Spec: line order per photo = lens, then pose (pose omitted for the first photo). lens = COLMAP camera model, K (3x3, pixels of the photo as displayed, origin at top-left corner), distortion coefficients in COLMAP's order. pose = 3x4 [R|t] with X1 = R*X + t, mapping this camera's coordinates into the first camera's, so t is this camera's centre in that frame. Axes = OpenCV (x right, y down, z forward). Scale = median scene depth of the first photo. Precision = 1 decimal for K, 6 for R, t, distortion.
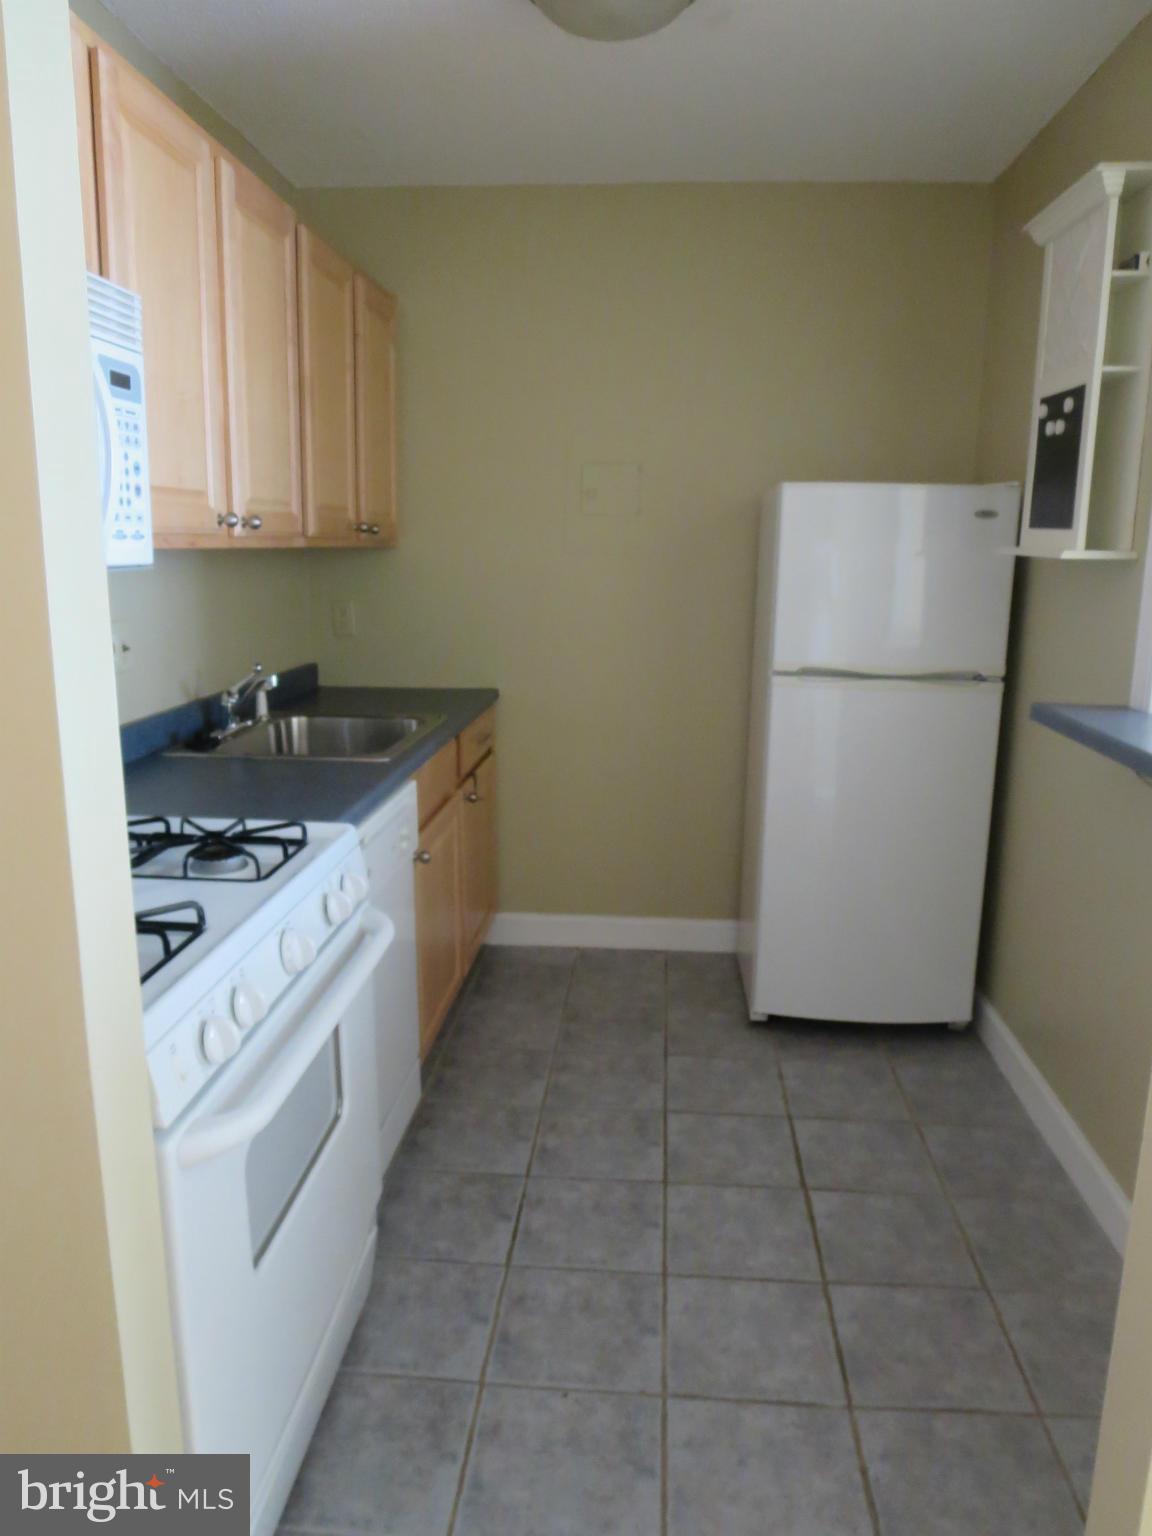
lens RADIAL K [[1125.0, 0, 476.3], [0, 1125.0, 859.3], [0, 0, 1]] dist [-0.058837, 0.027877]
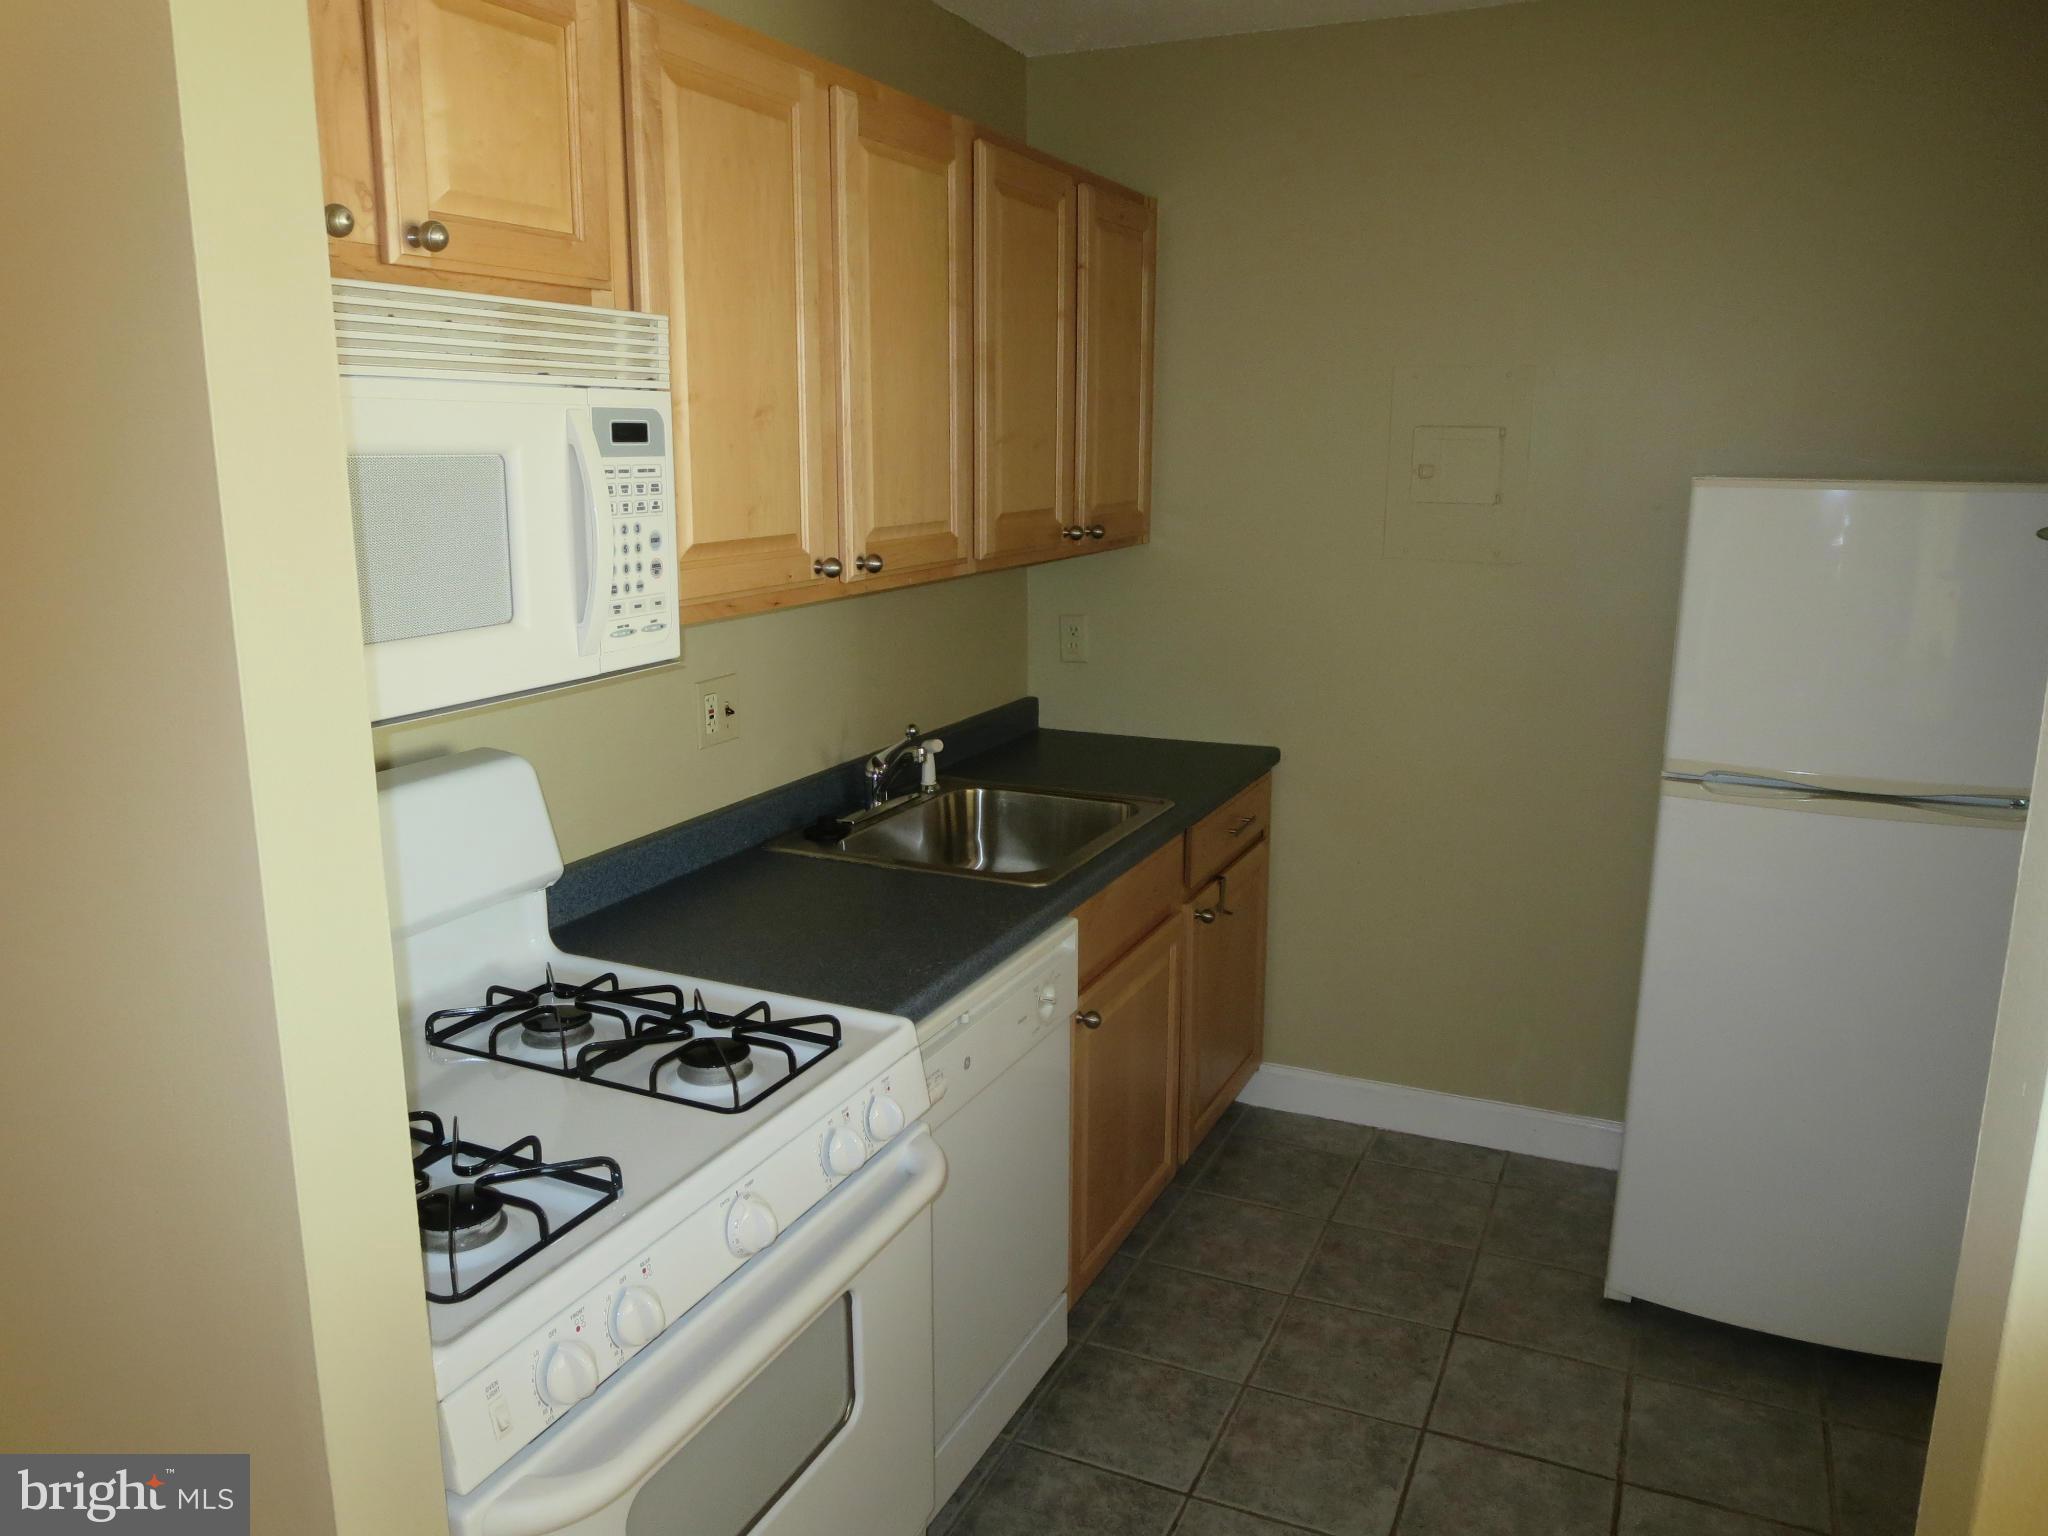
lens RADIAL K [[1499.9, 0, 1024.0], [0, 1499.9, 768.0], [0, 0, 1]] dist [-0.058837, 0.027877]
pose [[0.938111, 0.066959, -0.339802, 0.218836], [-0.066083, 0.997714, 0.014162, -0.166342], [0.339973, 0.009170, 0.940390, 0.085340]]
